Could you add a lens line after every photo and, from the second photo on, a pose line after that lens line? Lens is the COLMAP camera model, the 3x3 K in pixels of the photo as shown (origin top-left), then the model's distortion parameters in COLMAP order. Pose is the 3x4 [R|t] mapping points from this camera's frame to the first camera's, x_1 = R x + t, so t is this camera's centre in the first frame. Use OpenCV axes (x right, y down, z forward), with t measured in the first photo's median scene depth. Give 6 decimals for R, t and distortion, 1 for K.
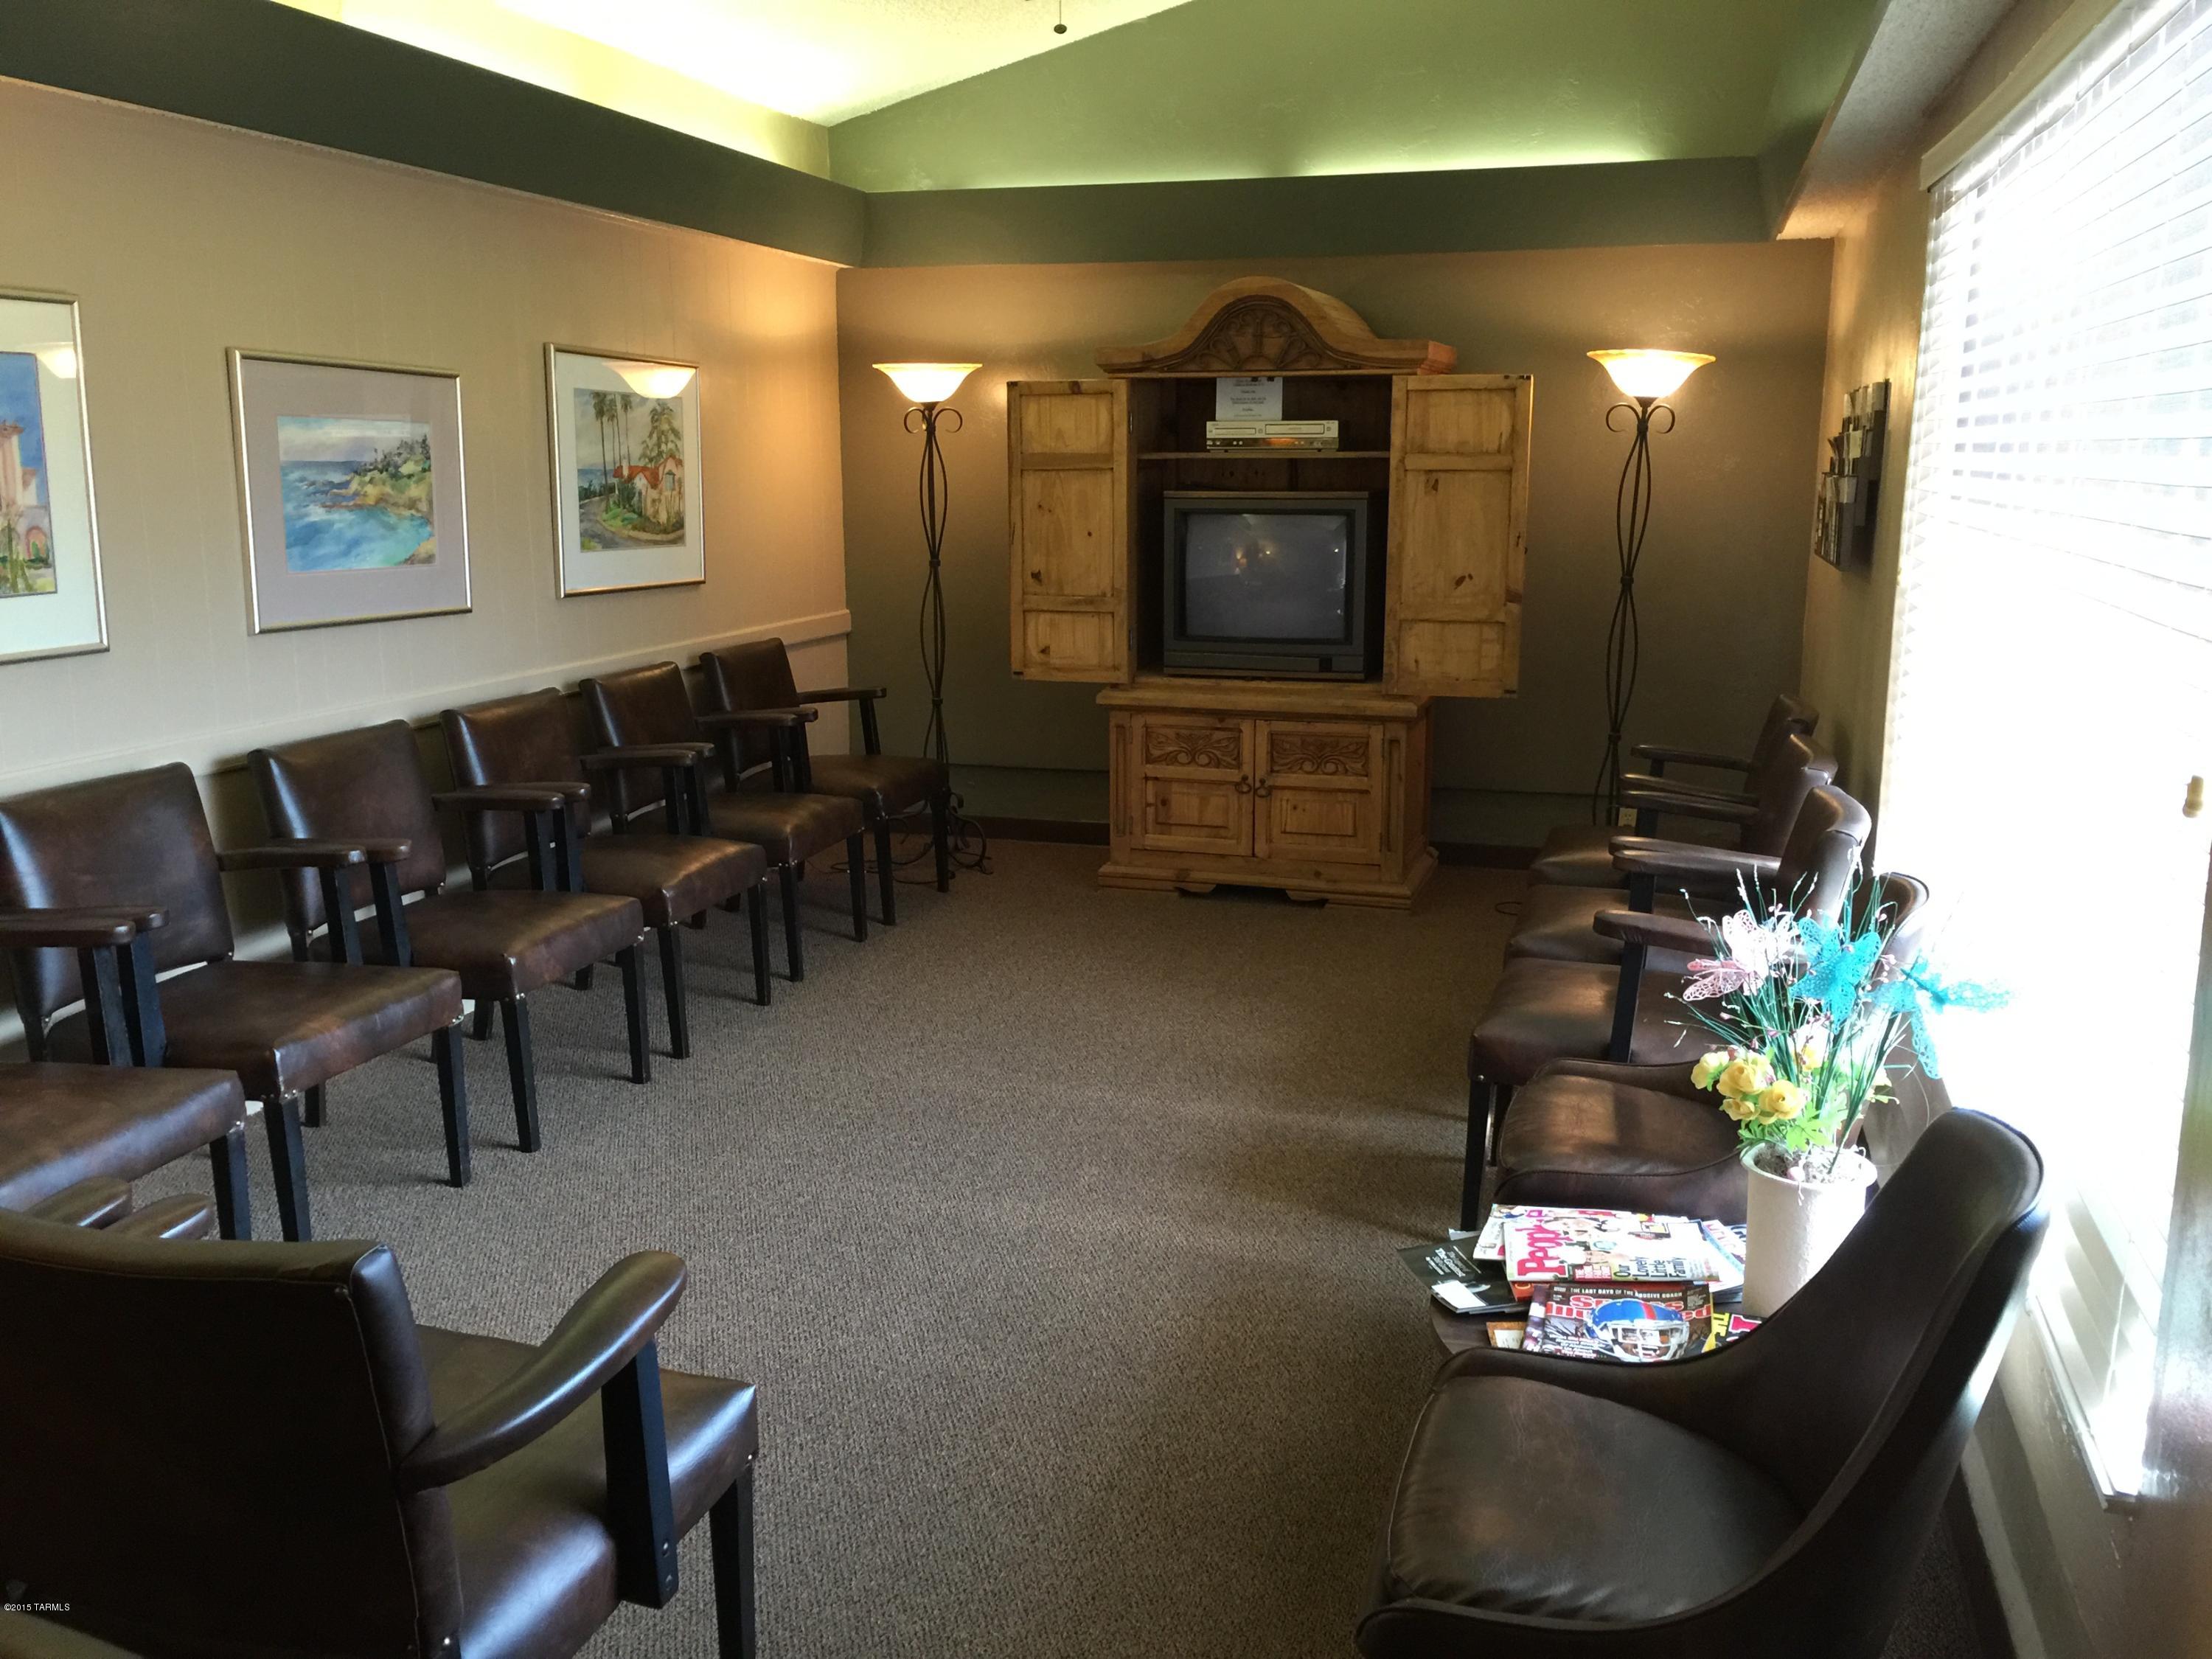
lens RADIAL K [[1876.0, 0, 1106.0], [0, 1876.0, 829.5], [0, 0, 1]] dist [0.004399, -0.003893]
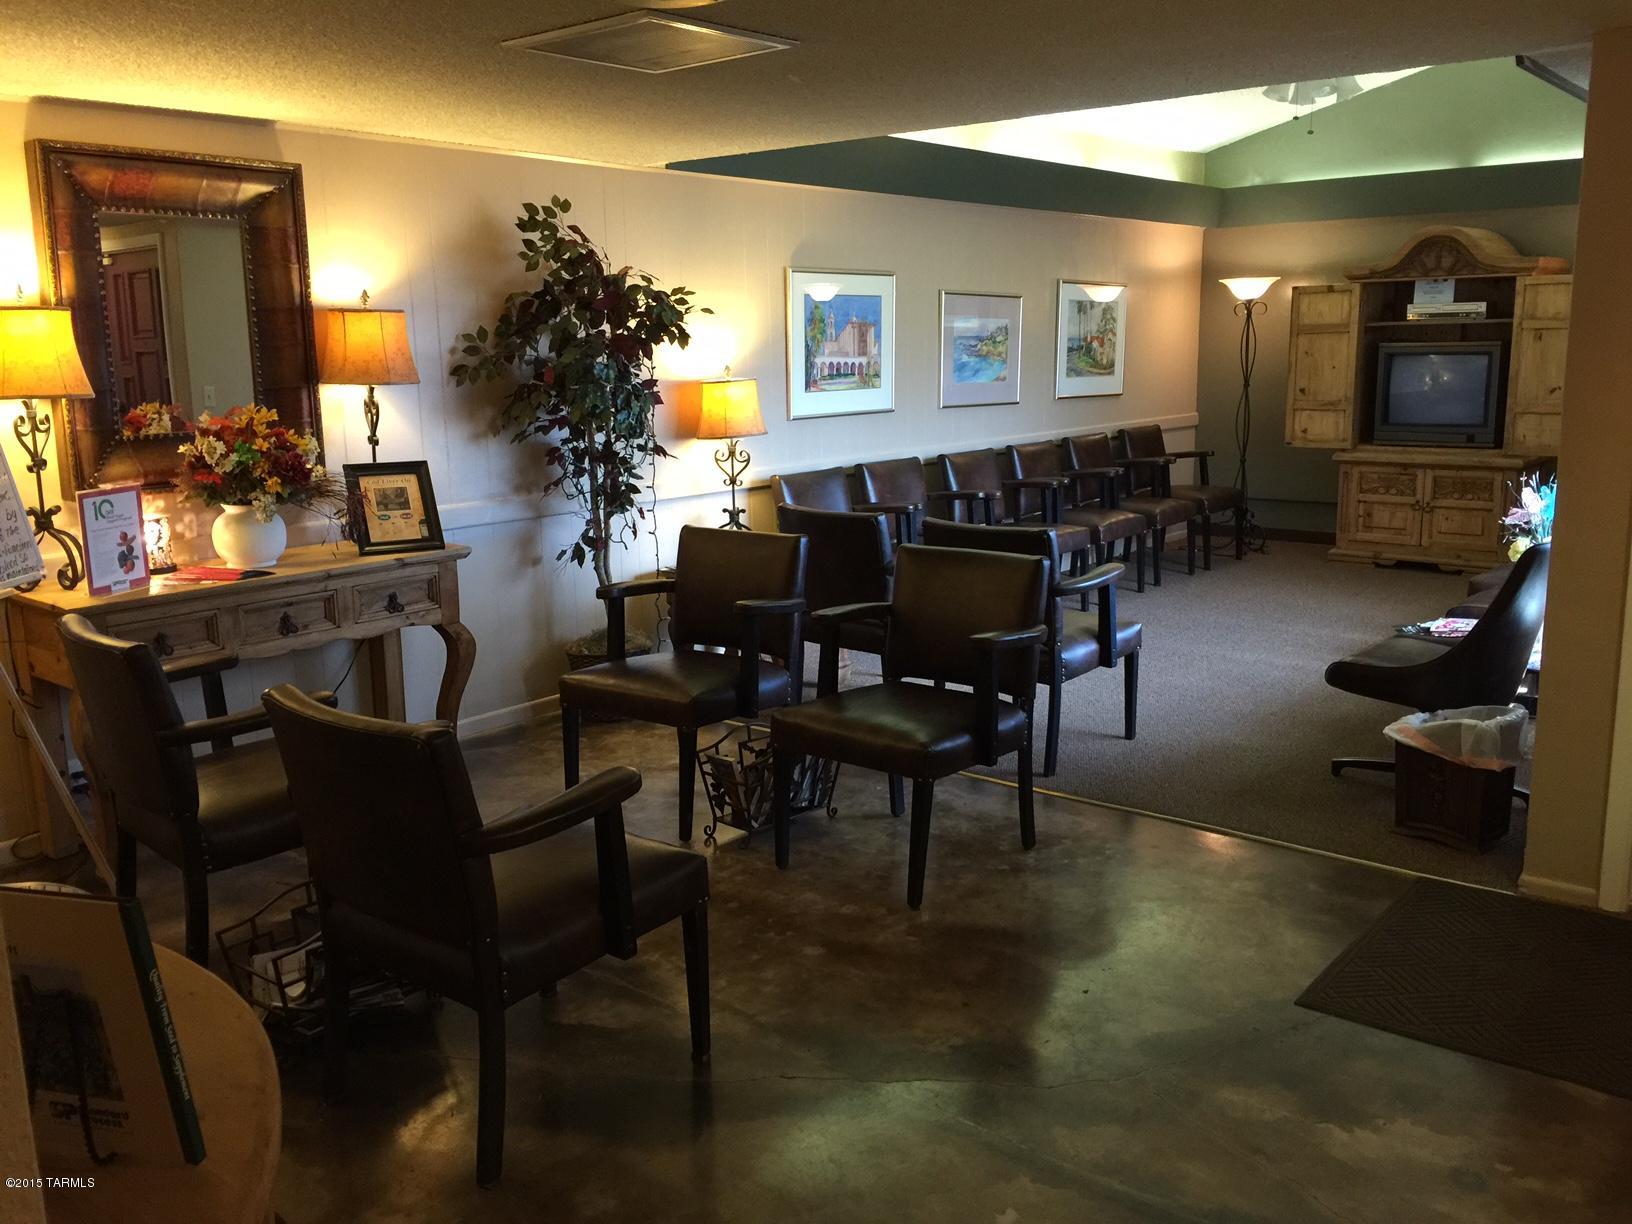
lens RADIAL K [[1382.1, 0, 816.0], [0, 1382.1, 612.0], [0, 0, 1]] dist [0.116720, -0.179901]
pose [[0.918628, 0.061294, -0.390341, 0.078356], [-0.061354, 0.998040, 0.012329, 0.100601], [0.390332, 0.012623, 0.920588, -0.485435]]
